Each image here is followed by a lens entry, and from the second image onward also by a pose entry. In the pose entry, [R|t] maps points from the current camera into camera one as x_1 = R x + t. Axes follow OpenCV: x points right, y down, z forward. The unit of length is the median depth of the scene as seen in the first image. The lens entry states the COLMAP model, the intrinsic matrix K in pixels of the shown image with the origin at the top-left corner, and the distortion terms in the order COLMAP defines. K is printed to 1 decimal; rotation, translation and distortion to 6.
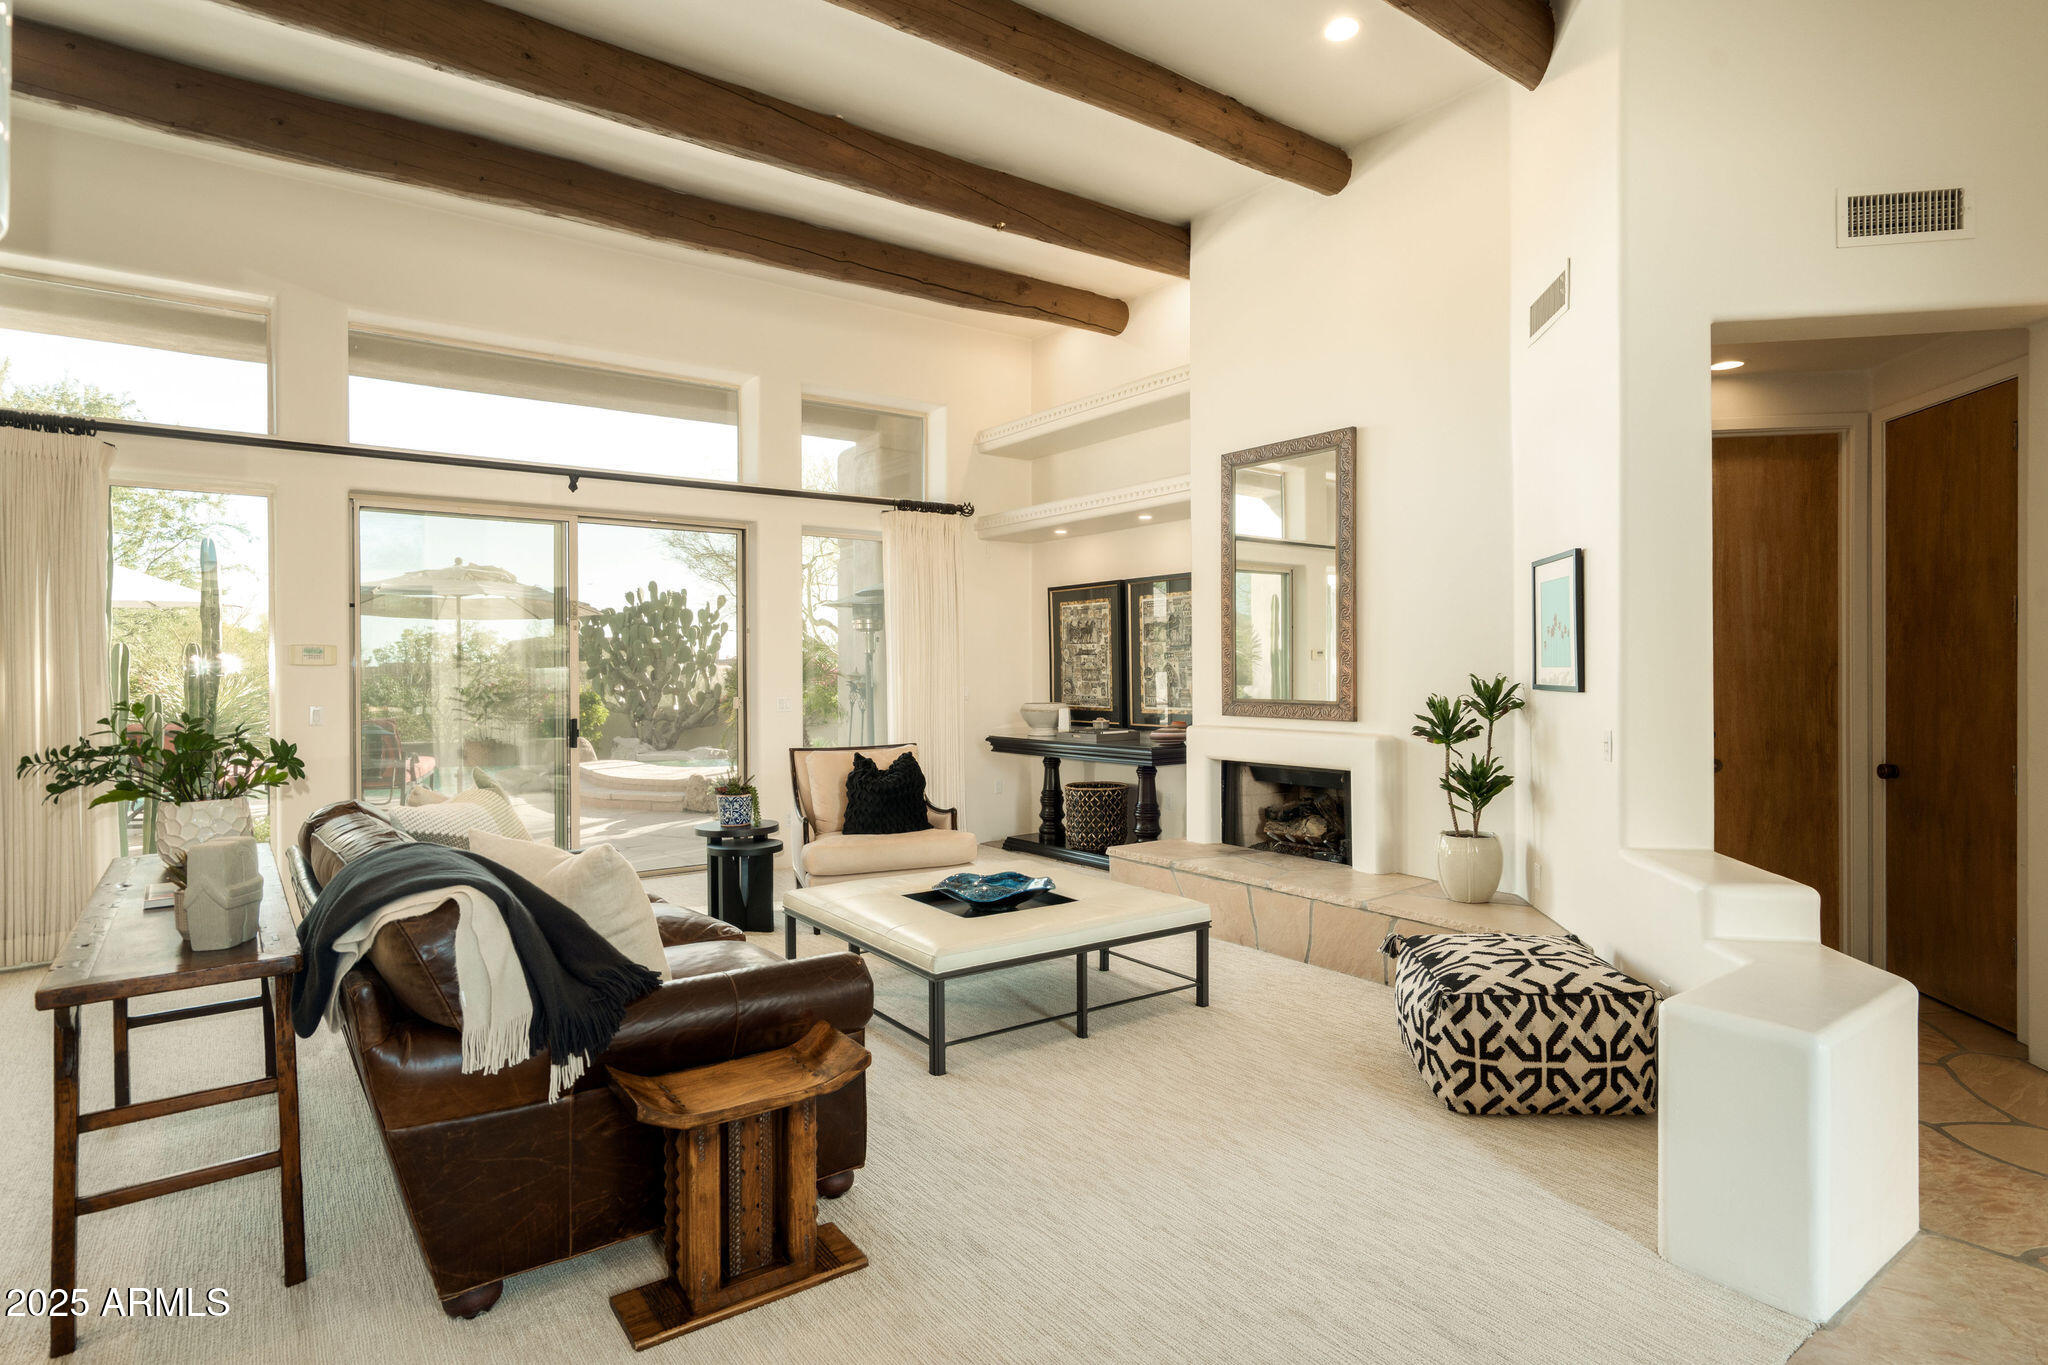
lens RADIAL K [[1094.7, 0, 1057.1], [0, 1094.7, 669.8], [0, 0, 1]] dist [0.002248, 0.002407]
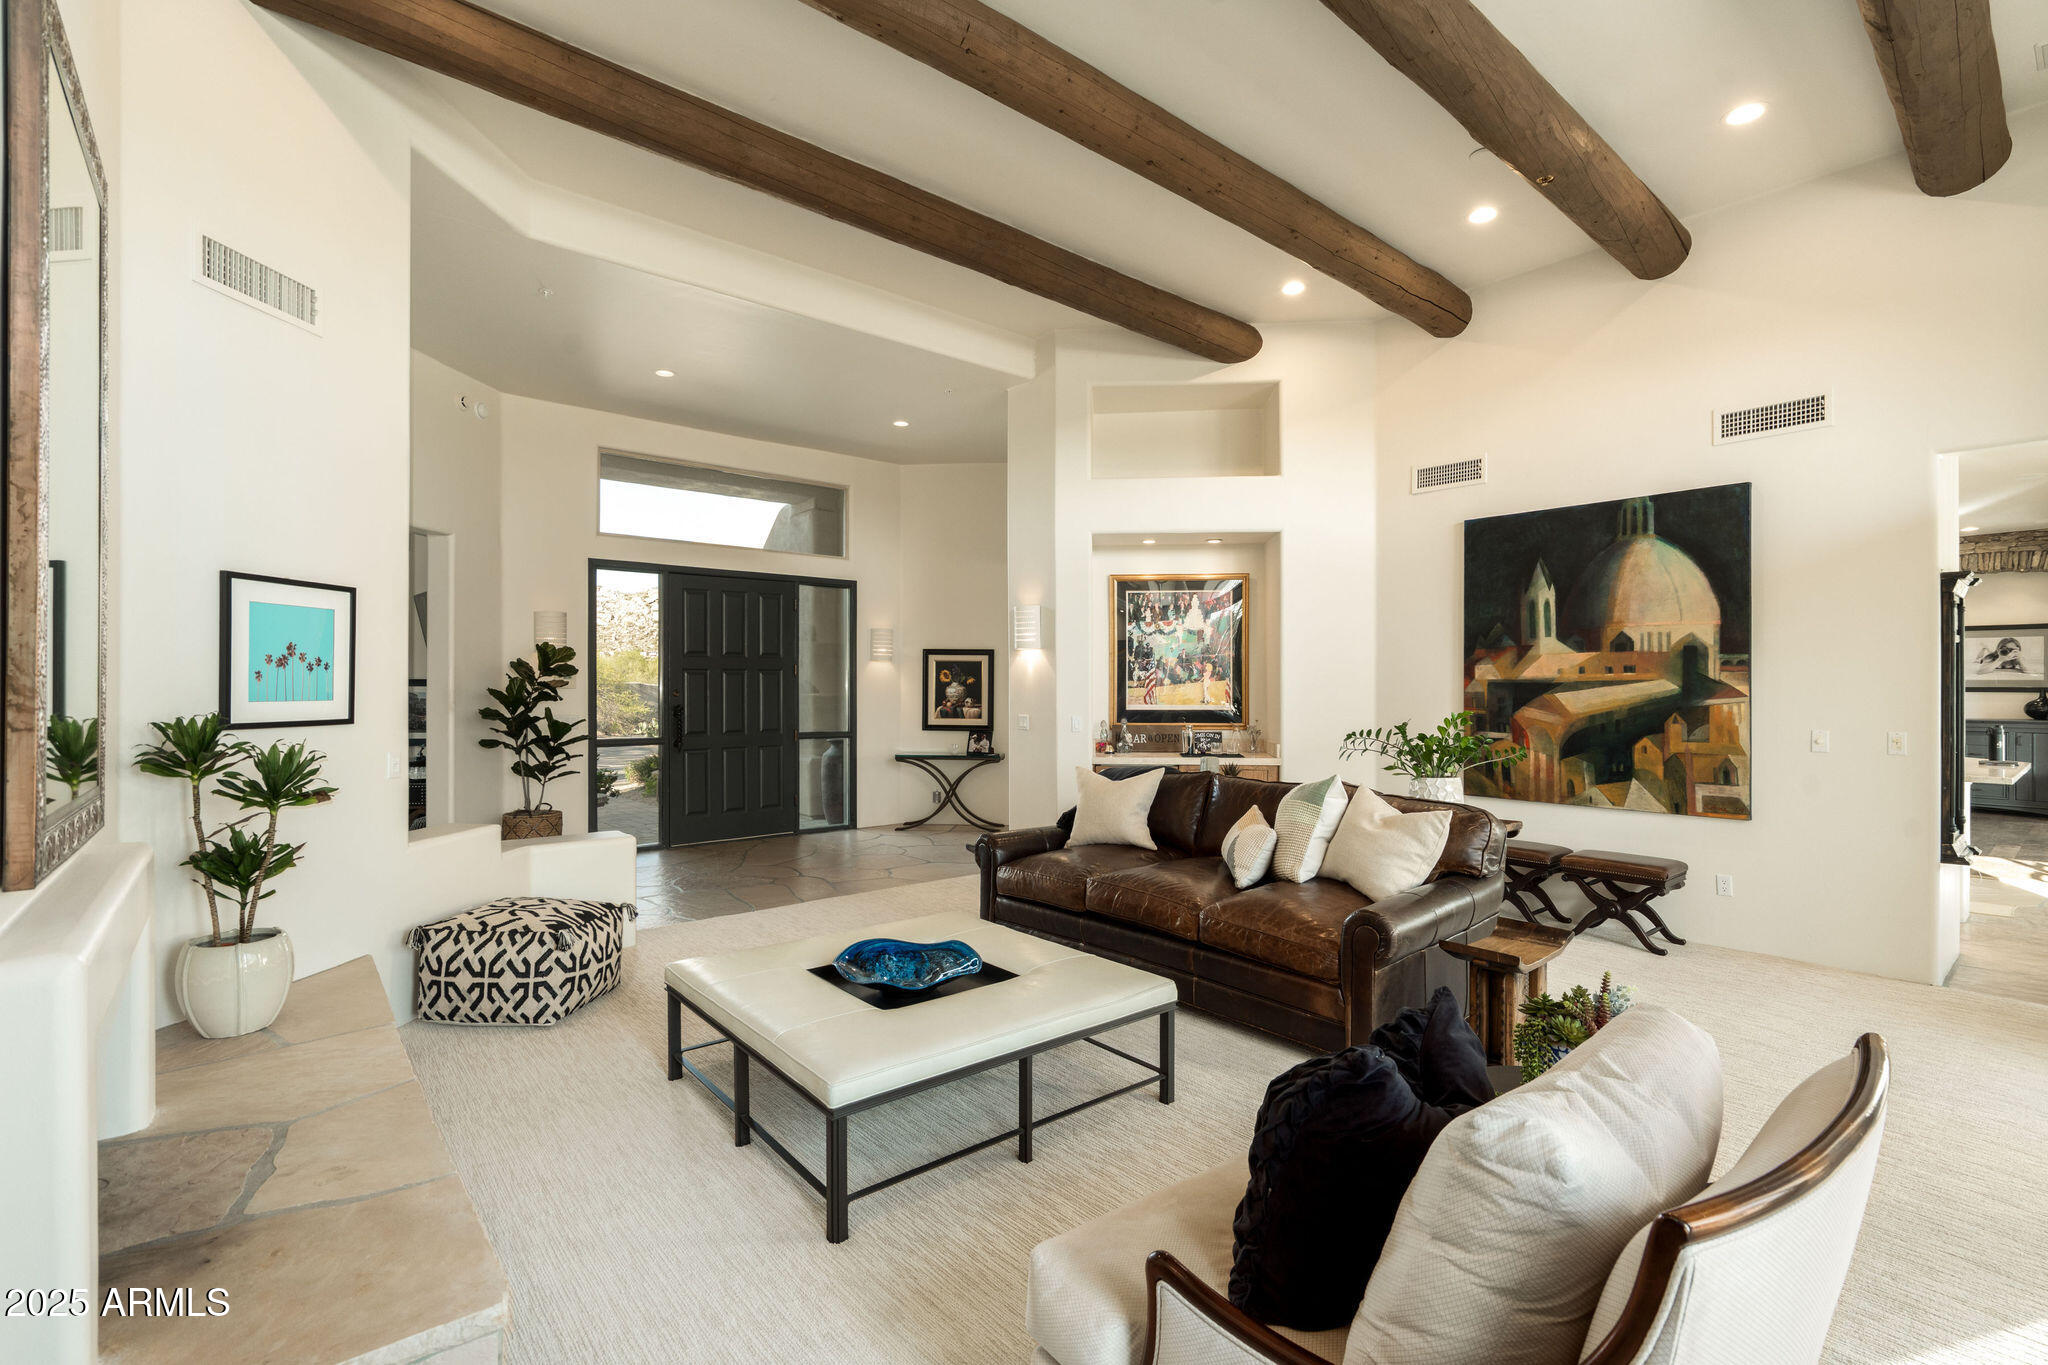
lens RADIAL K [[920.6, 0, 1014.5], [0, 920.6, 687.3], [0, 0, 1]] dist [-0.013883, -0.000226]
pose [[-0.999161, 0.007346, -0.040283, -0.081177], [0.007301, 0.999973, 0.001260, -0.007437], [0.040291, 0.000965, -0.999188, 1.276074]]
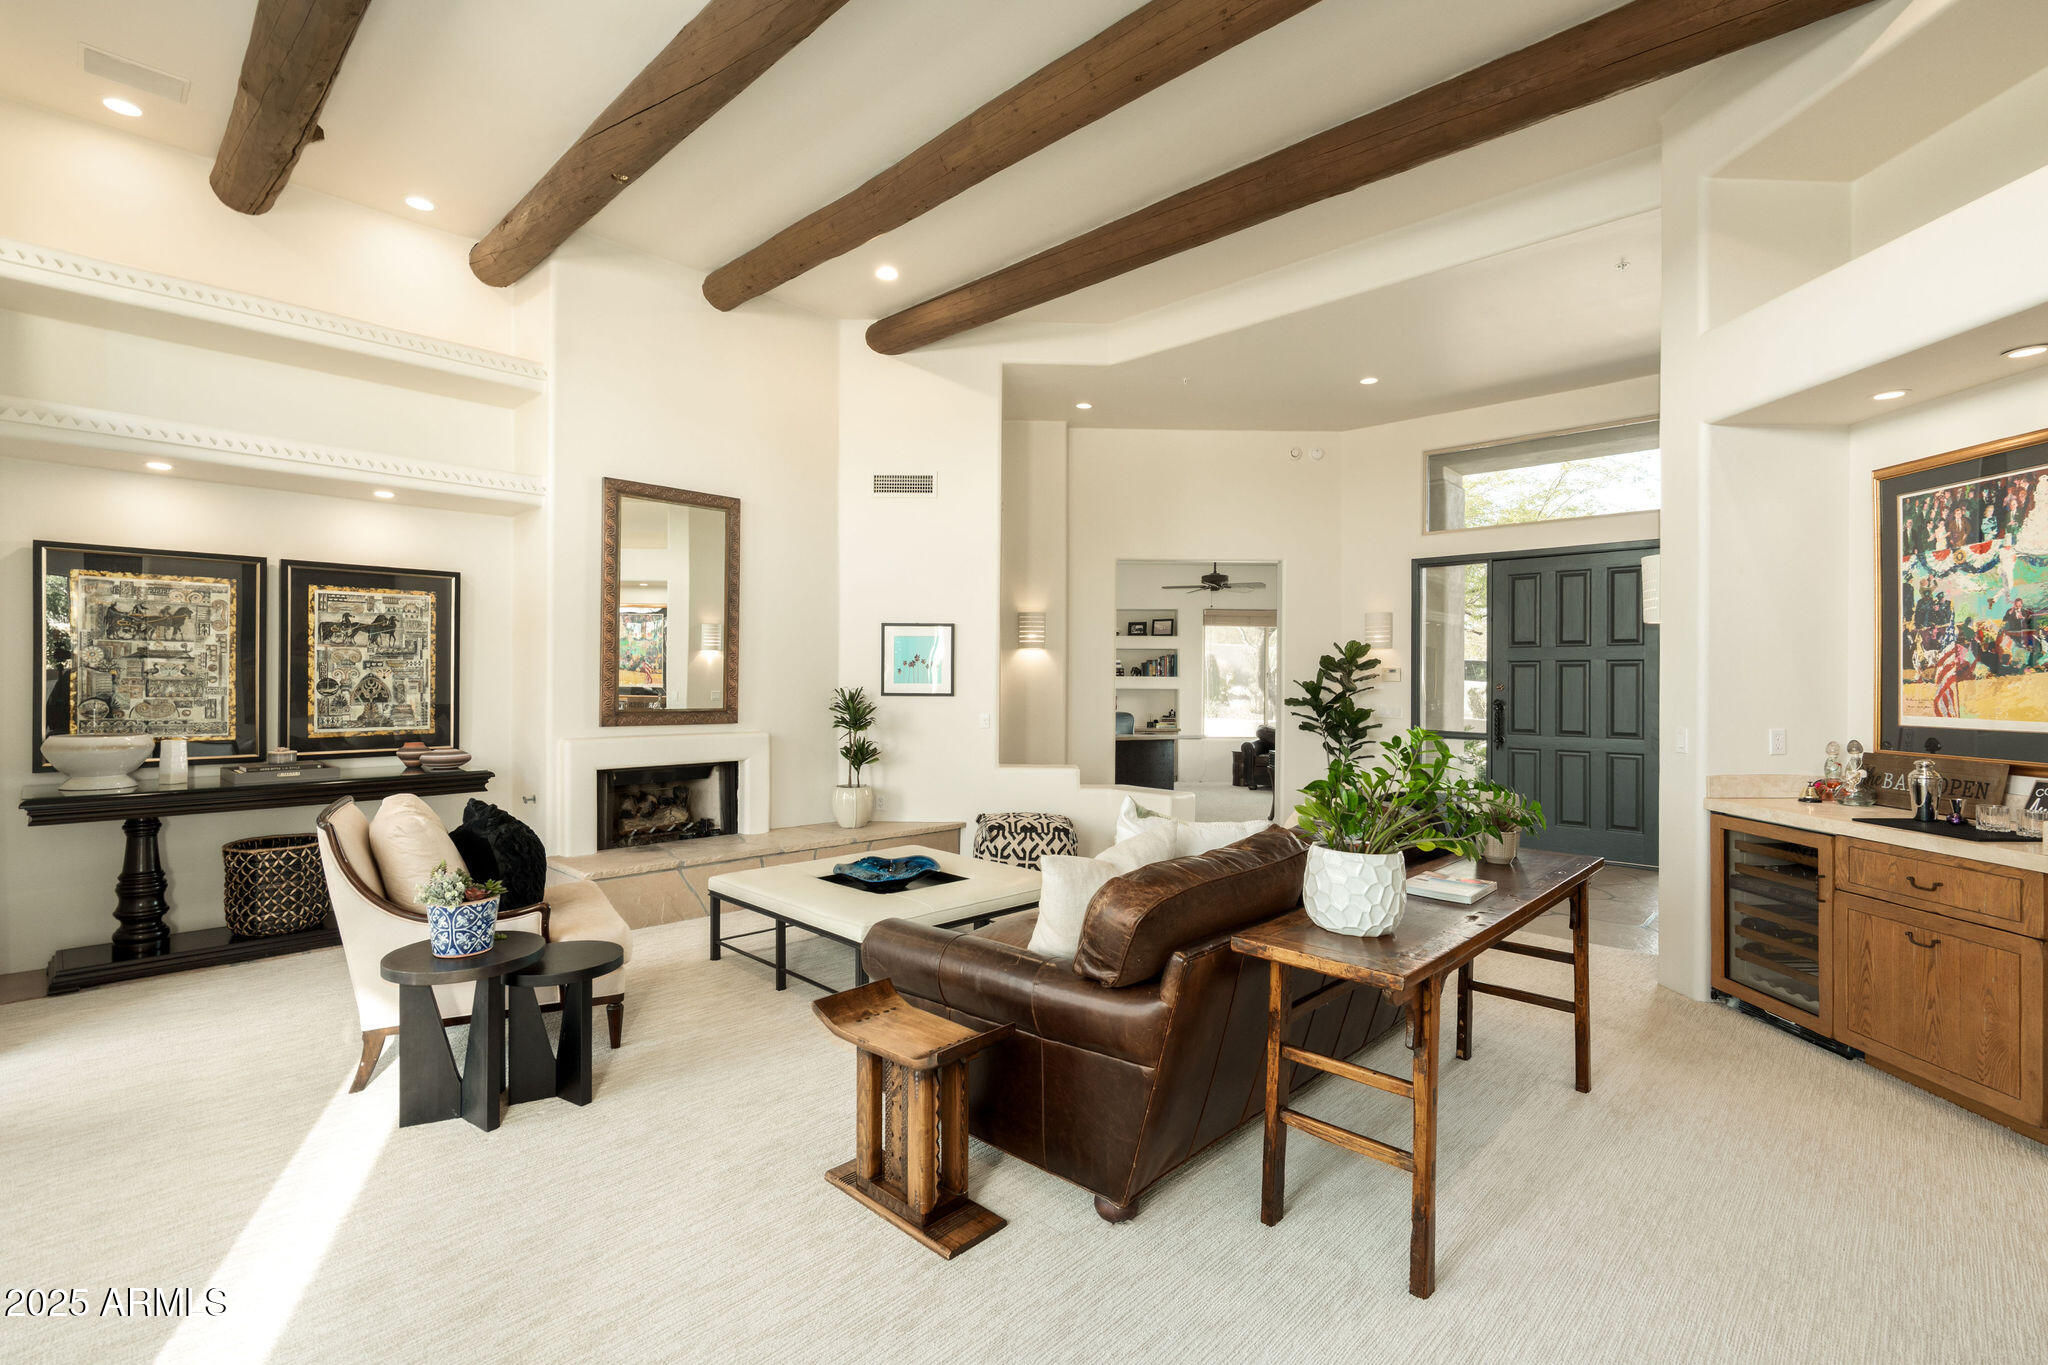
lens RADIAL K [[920.6, 0, 1011.6], [0, 920.6, 680.9], [0, 0, 1]] dist [-0.013883, -0.000226]
pose [[-0.146128, 0.004732, 0.989254, -0.792502], [-0.005430, 0.999970, -0.005585, 0.001058], [-0.989251, -0.006188, -0.146098, 0.764564]]
